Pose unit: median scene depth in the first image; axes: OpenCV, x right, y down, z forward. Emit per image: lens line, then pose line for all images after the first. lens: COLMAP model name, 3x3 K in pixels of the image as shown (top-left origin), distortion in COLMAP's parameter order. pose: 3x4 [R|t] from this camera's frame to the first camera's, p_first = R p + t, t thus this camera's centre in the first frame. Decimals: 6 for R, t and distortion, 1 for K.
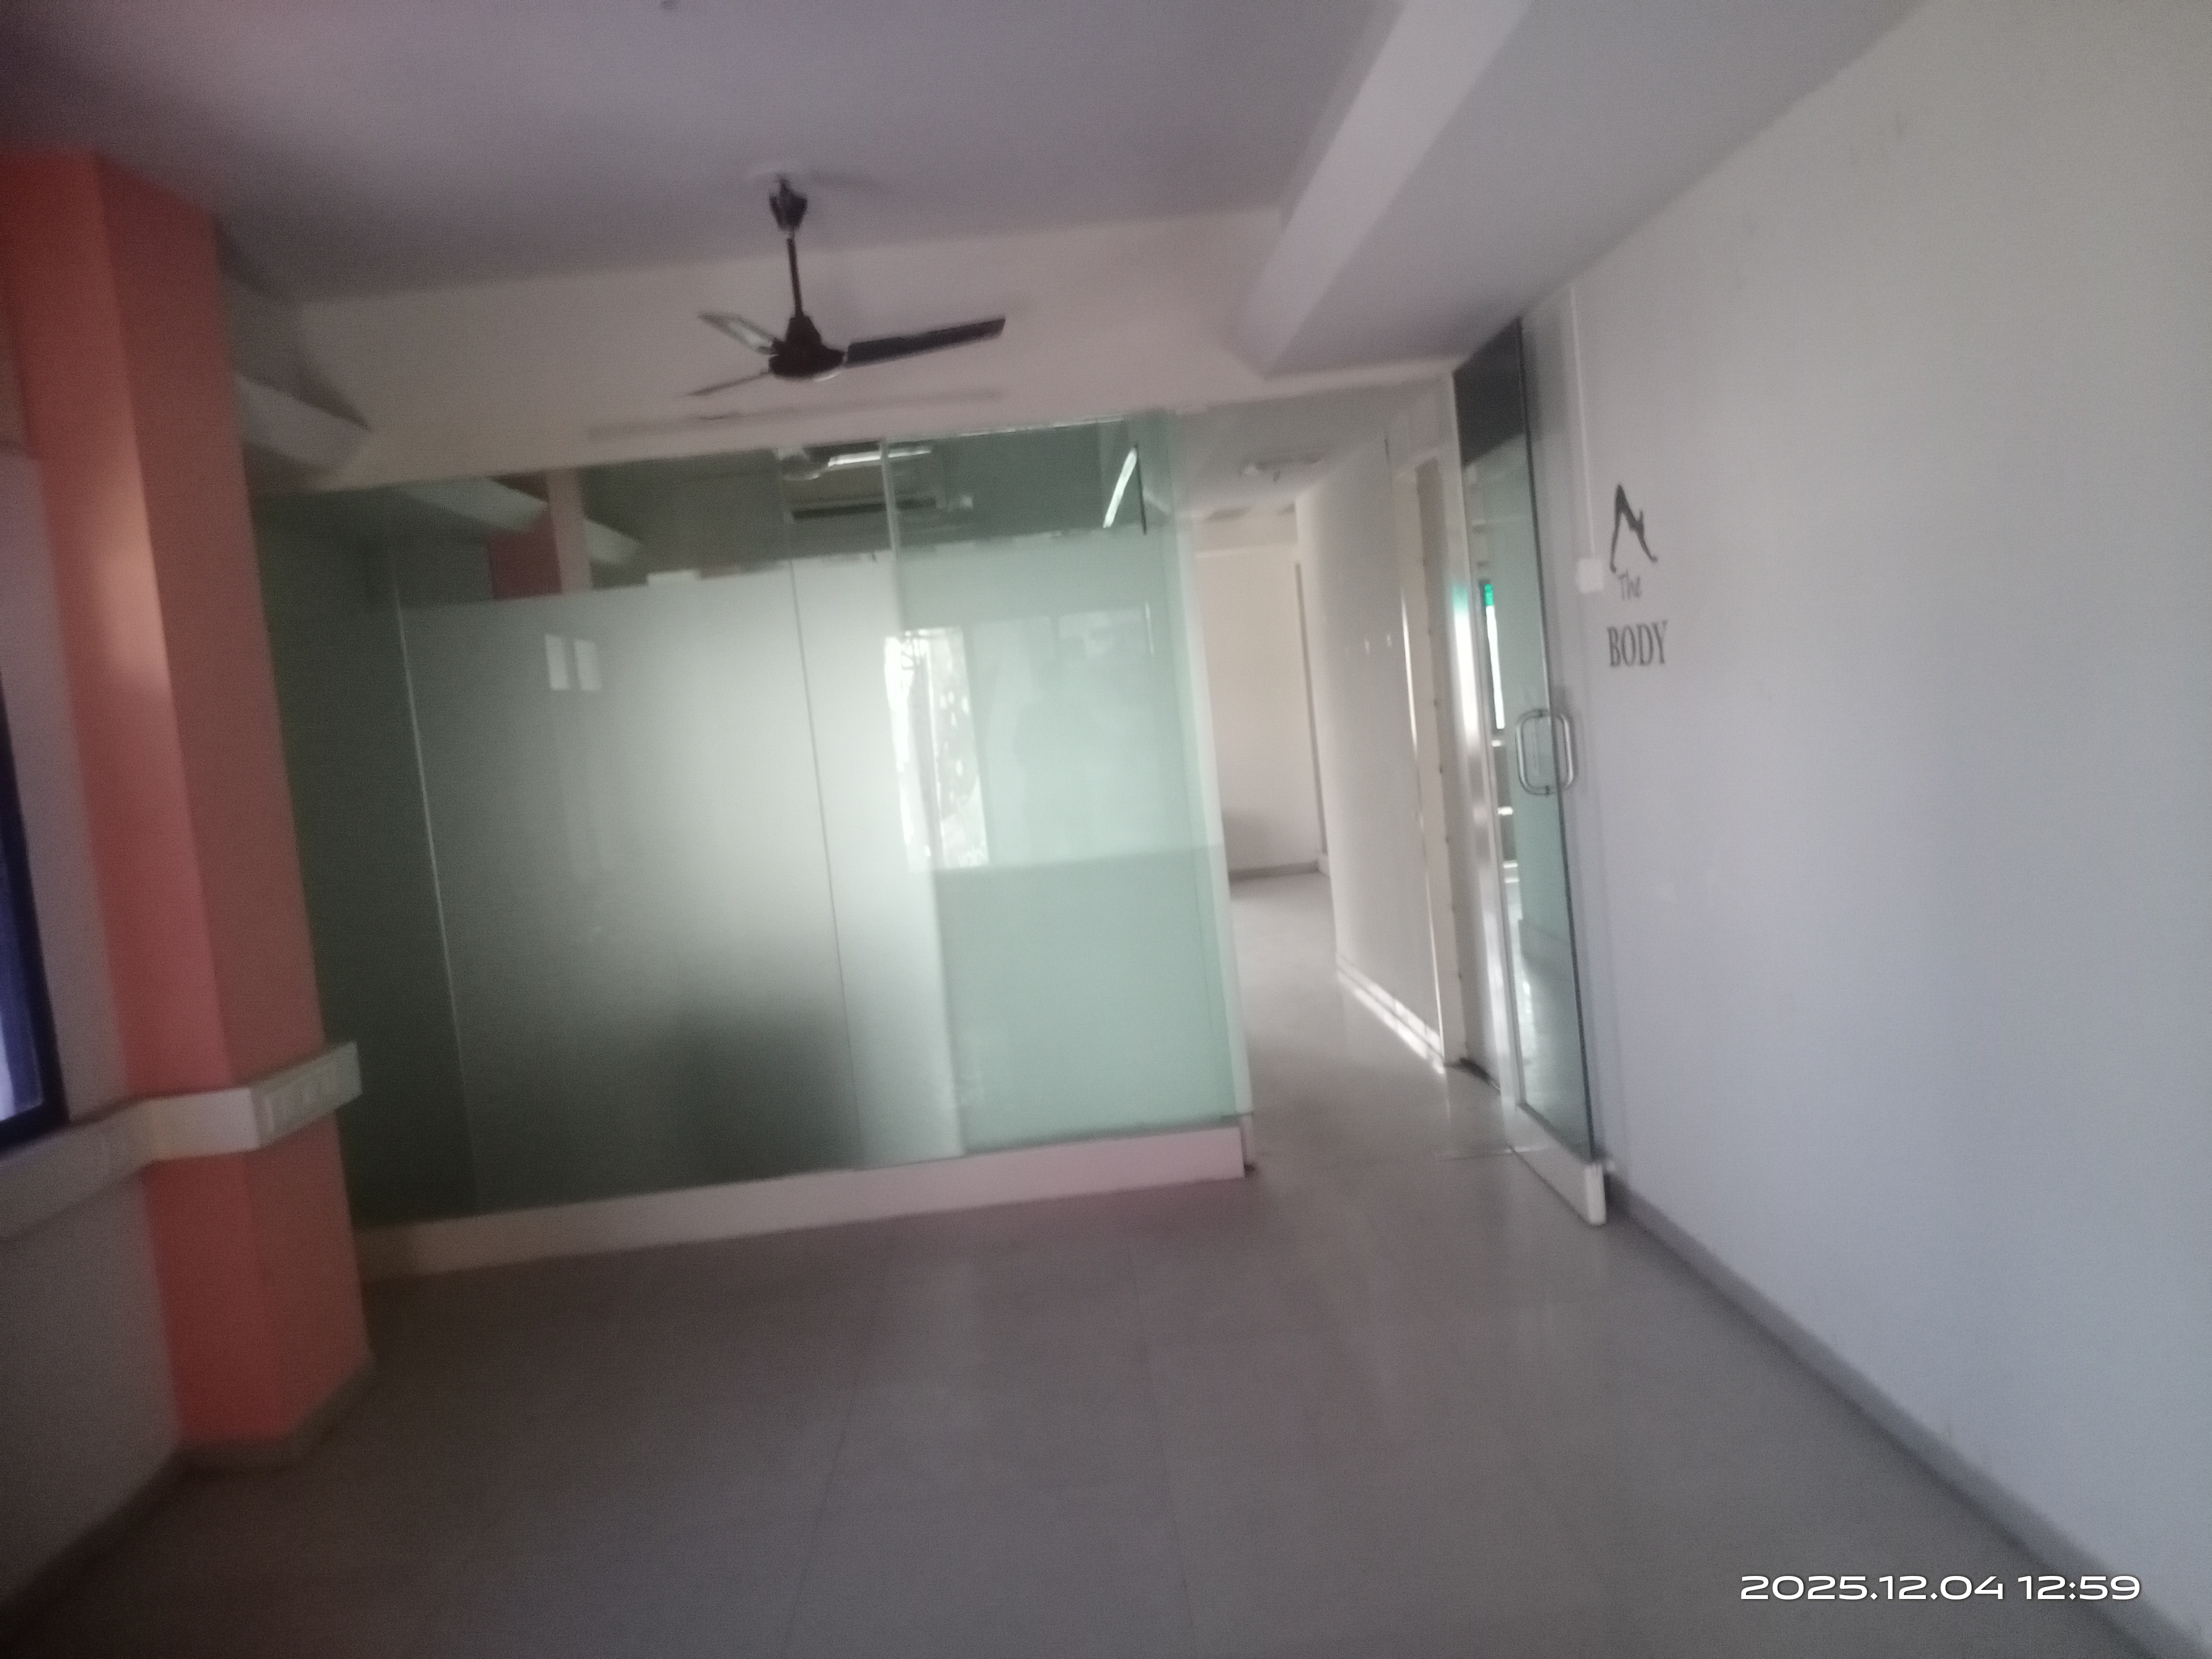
lens RADIAL K [[1709.9, 0, 1095.3], [0, 1709.9, 836.9], [0, 0, 1]] dist [0.084465, -0.135250]
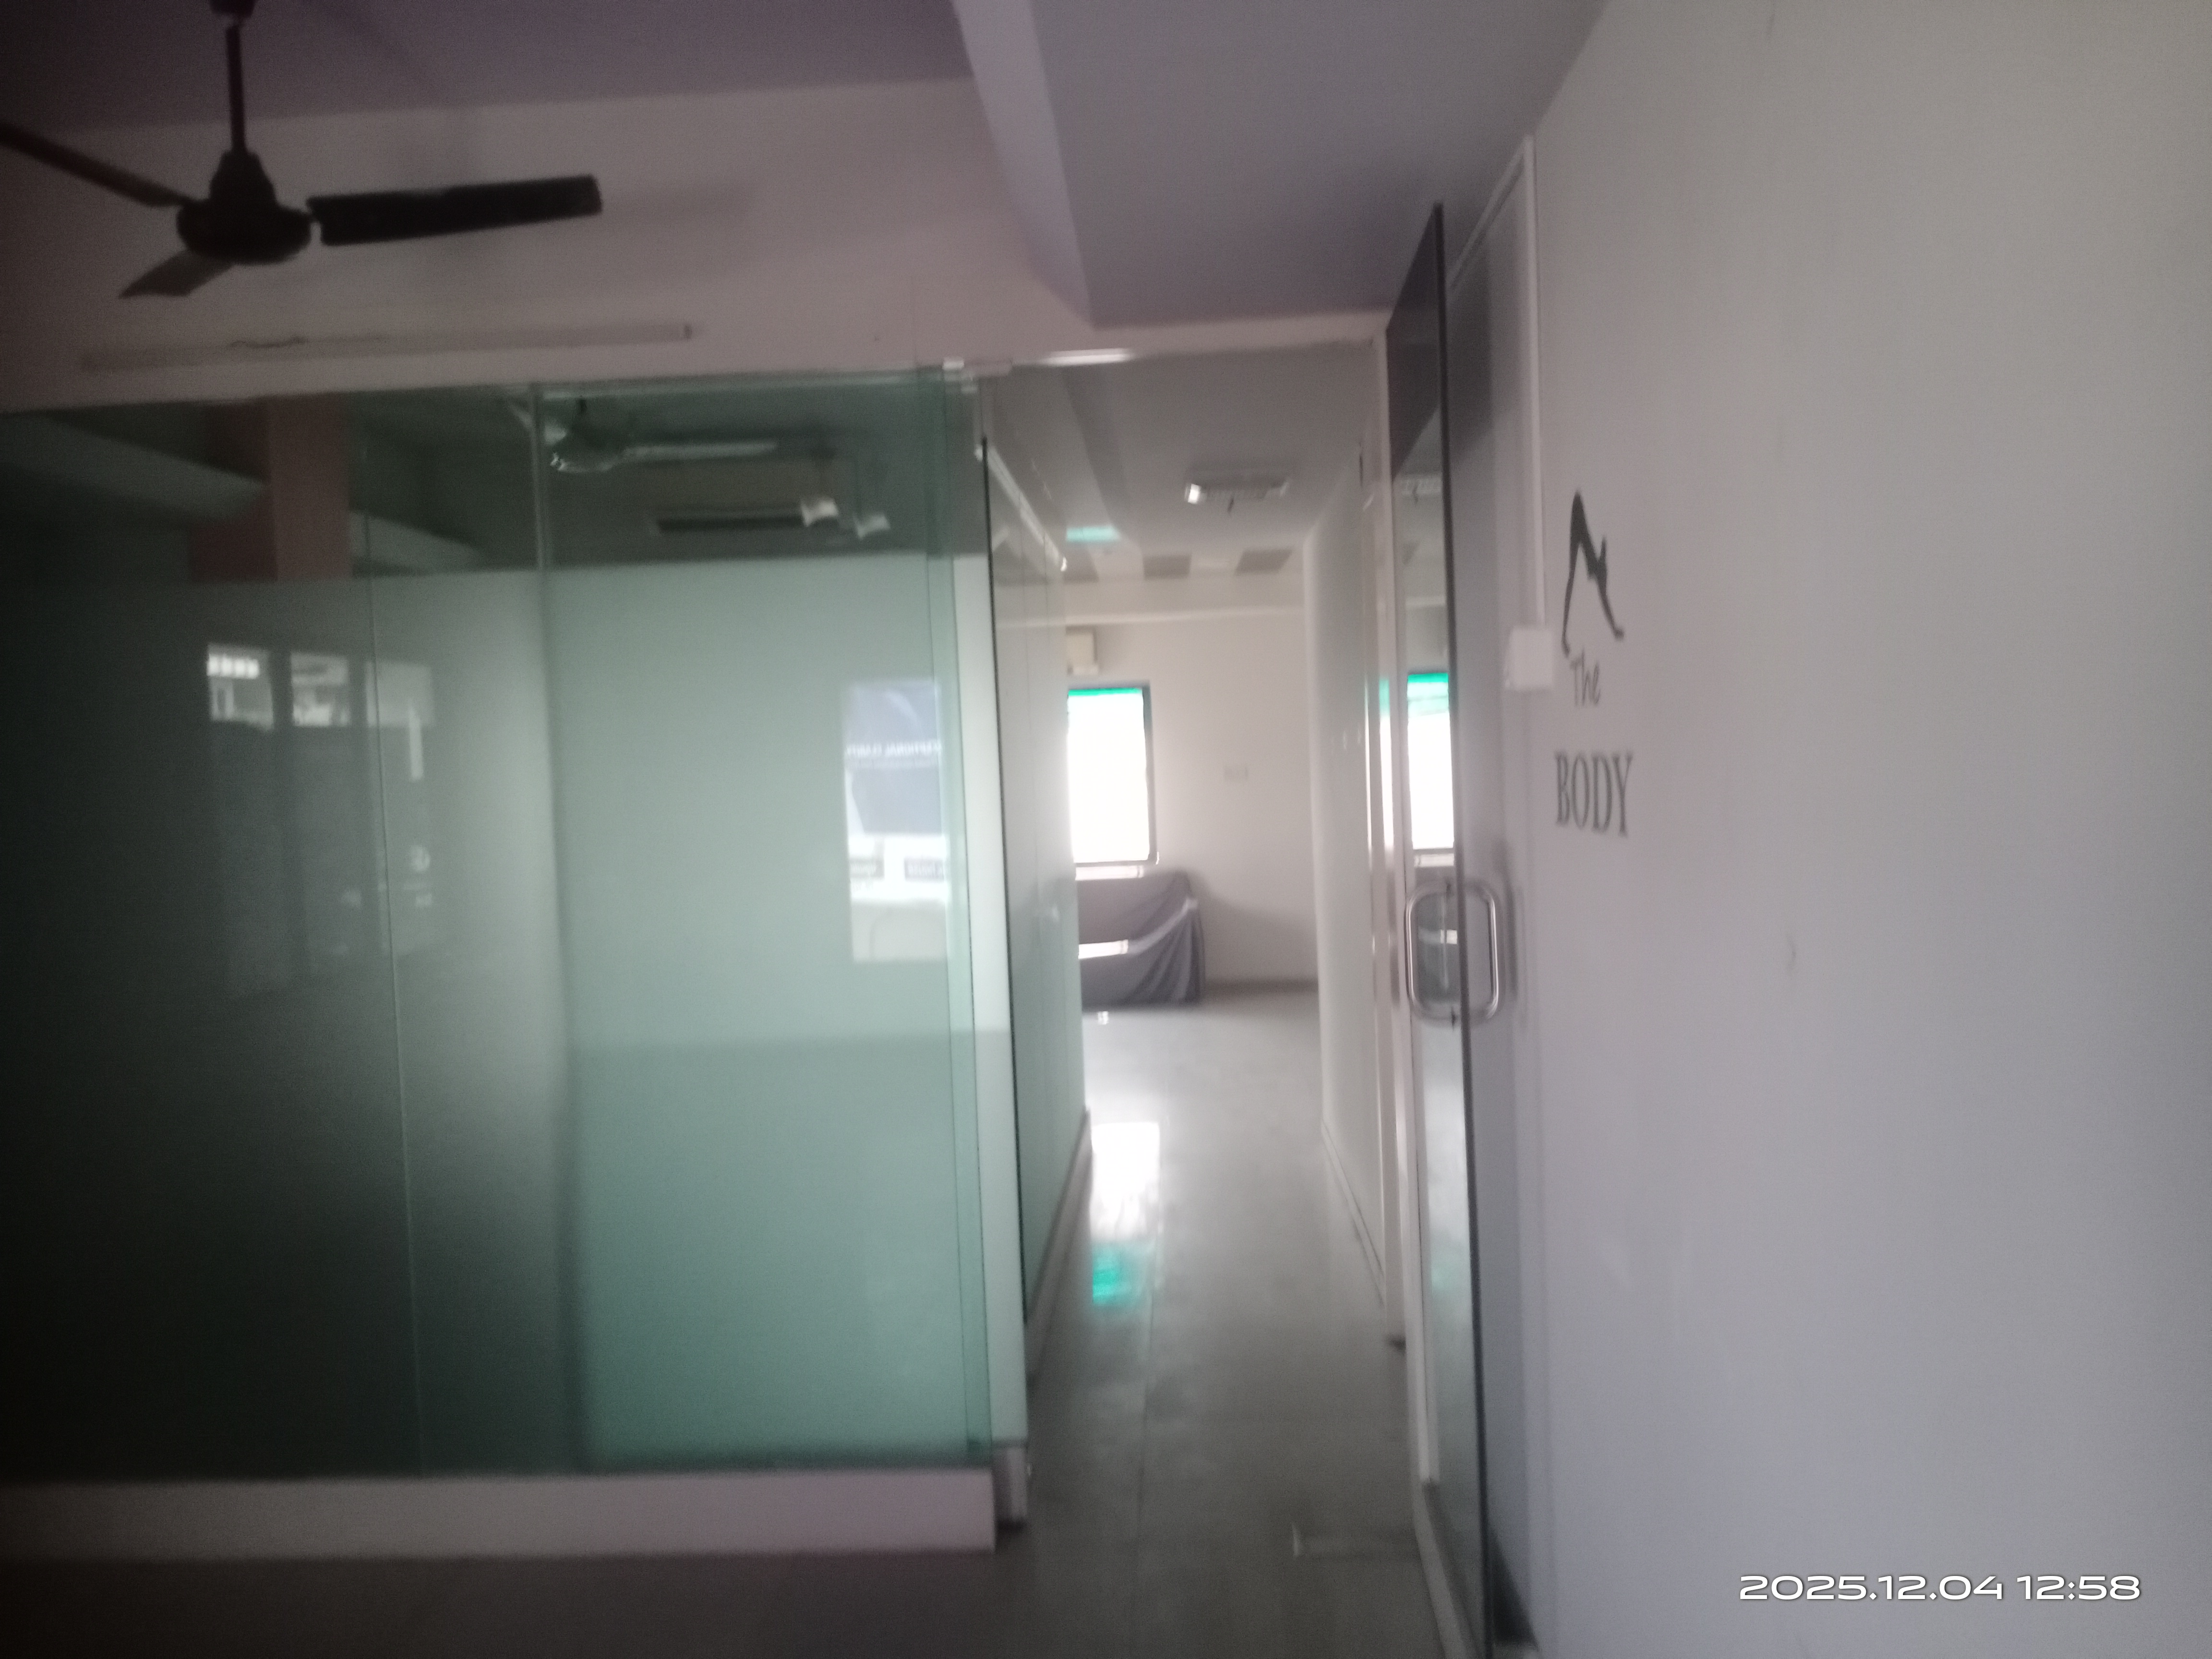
lens RADIAL K [[1699.5, 0, 1107.7], [0, 1699.5, 851.5], [0, 0, 1]] dist [-0.026469, -0.001679]
pose [[0.994840, 0.070103, -0.073336, 0.165879], [-0.071796, 0.997205, -0.020701, -0.057425], [0.071679, 0.025860, 0.997092, 0.375751]]
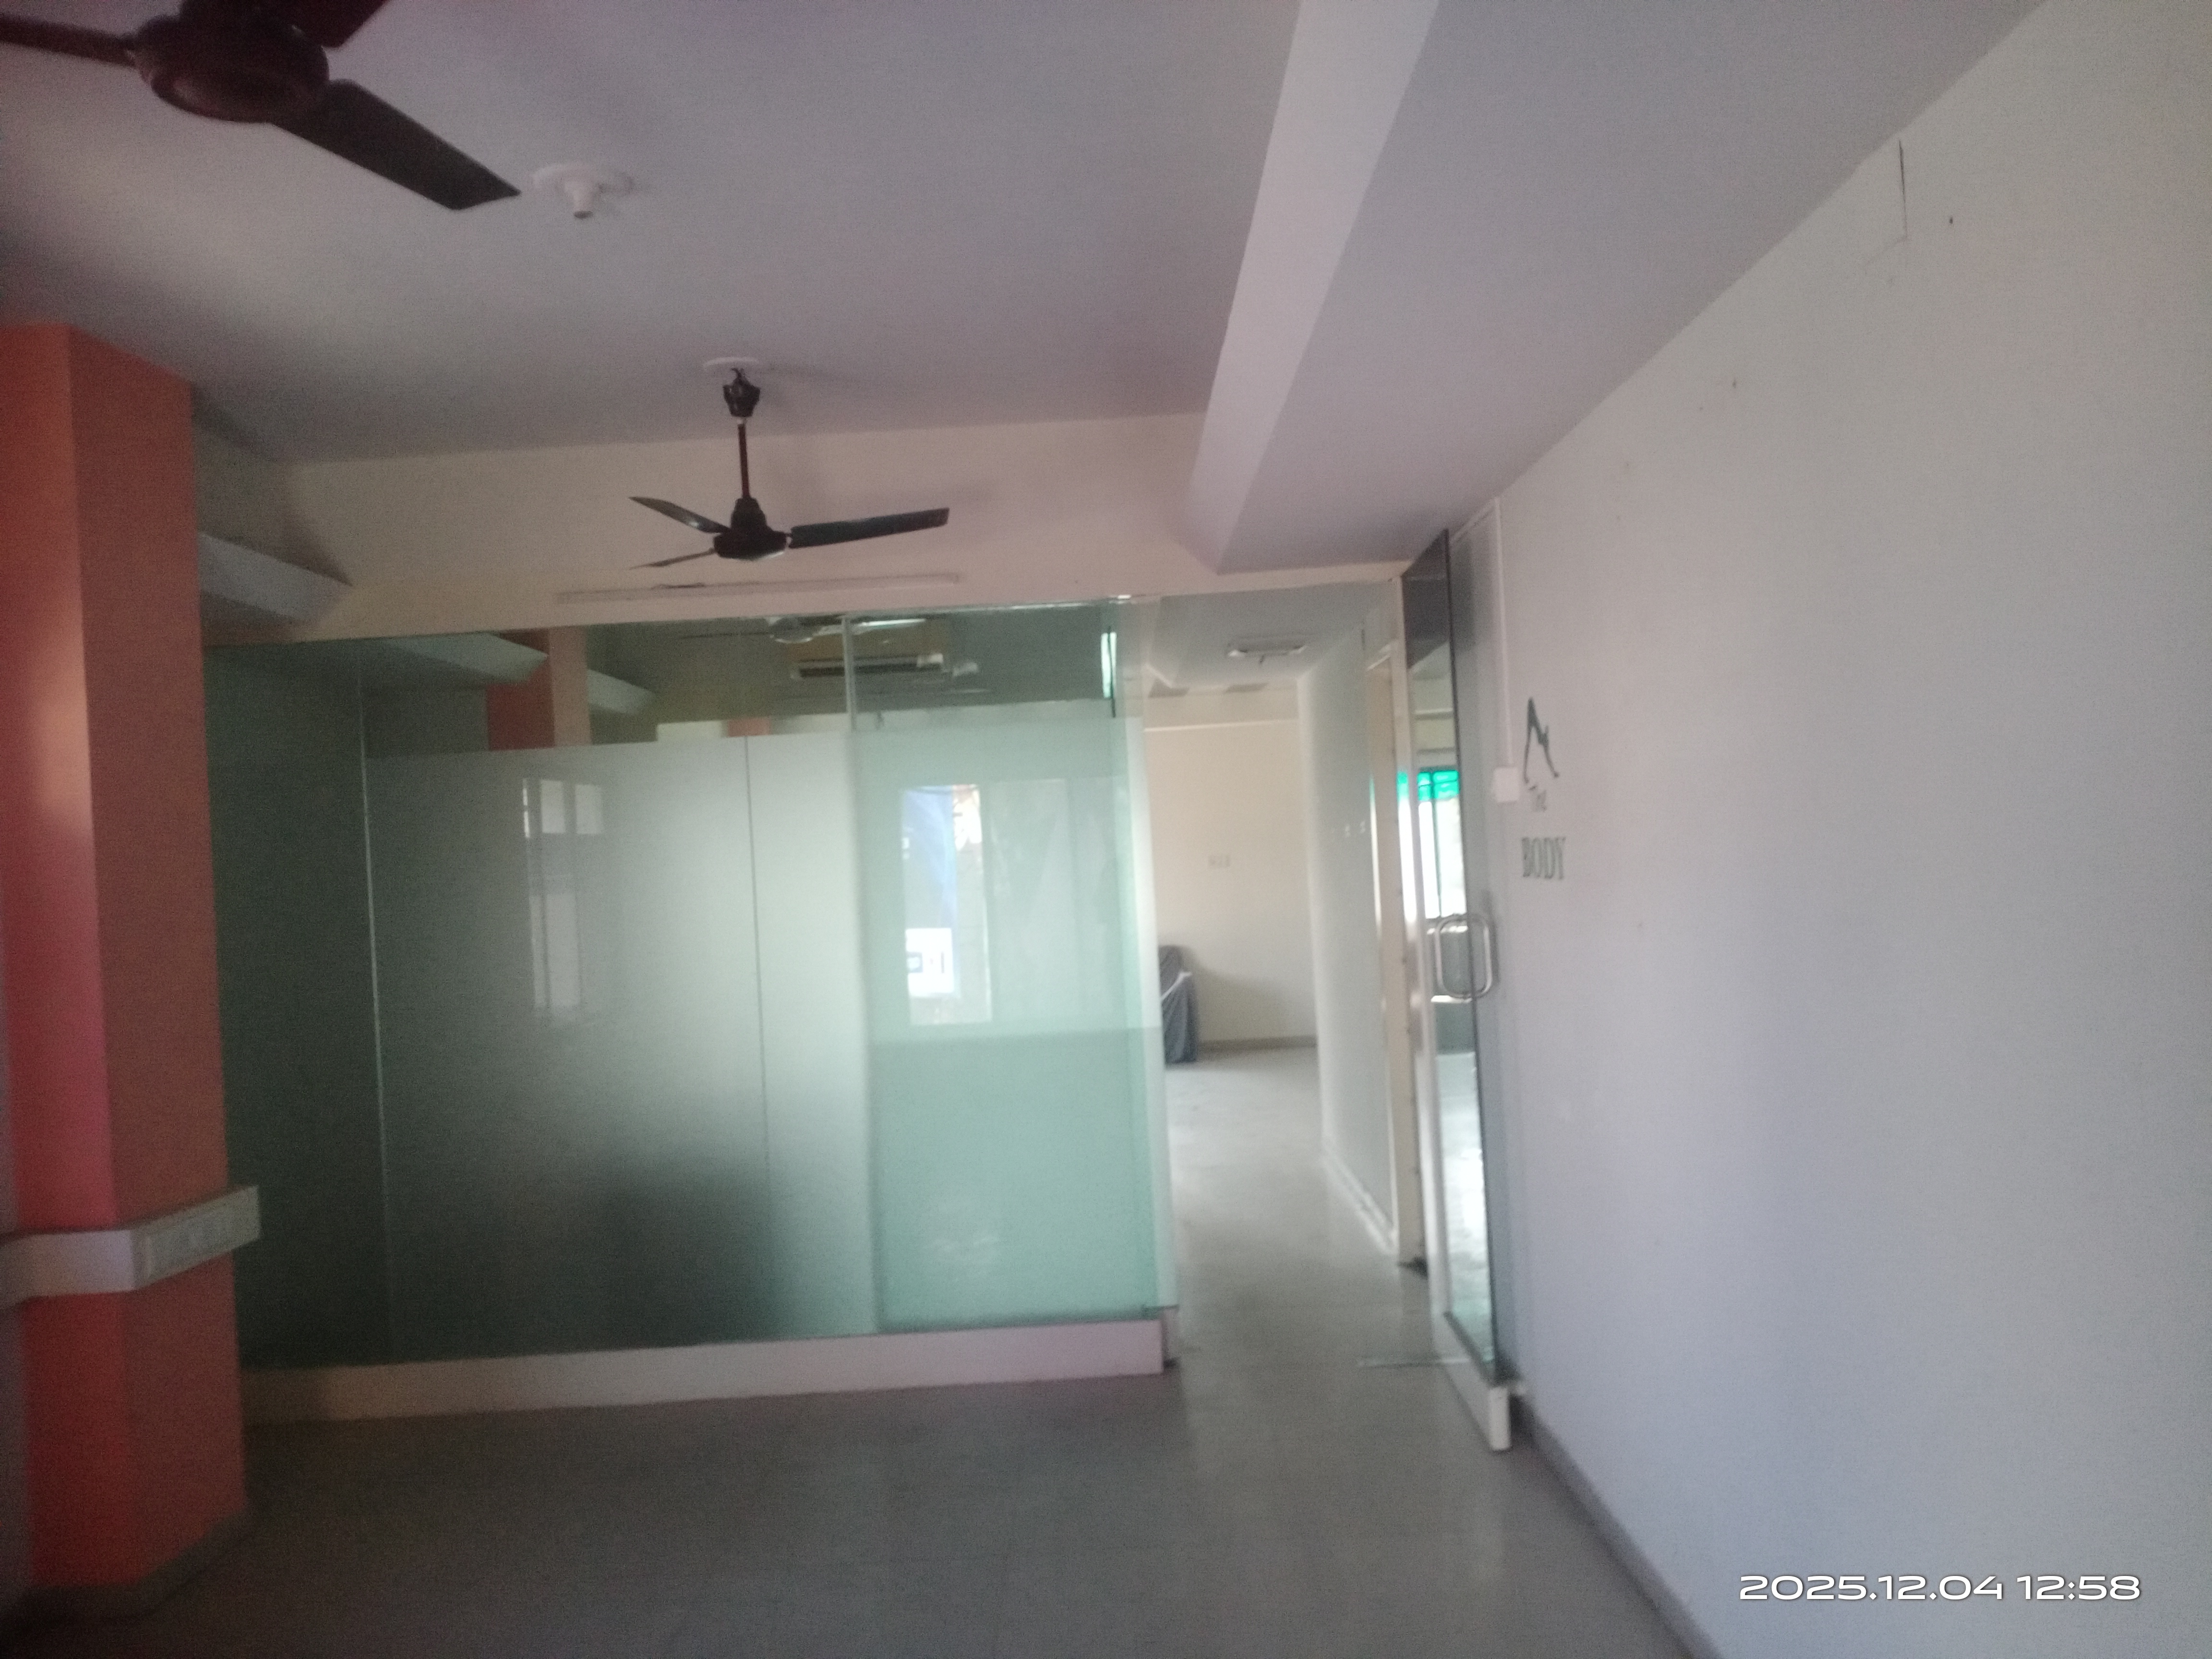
lens RADIAL K [[1709.9, 0, 1095.3], [0, 1709.9, 836.9], [0, 0, 1]] dist [0.084465, -0.135250]
pose [[0.997914, 0.049370, -0.041598, 0.077773], [-0.052831, 0.994835, -0.086676, -0.018808], [0.037104, 0.088693, 0.995368, -0.002018]]
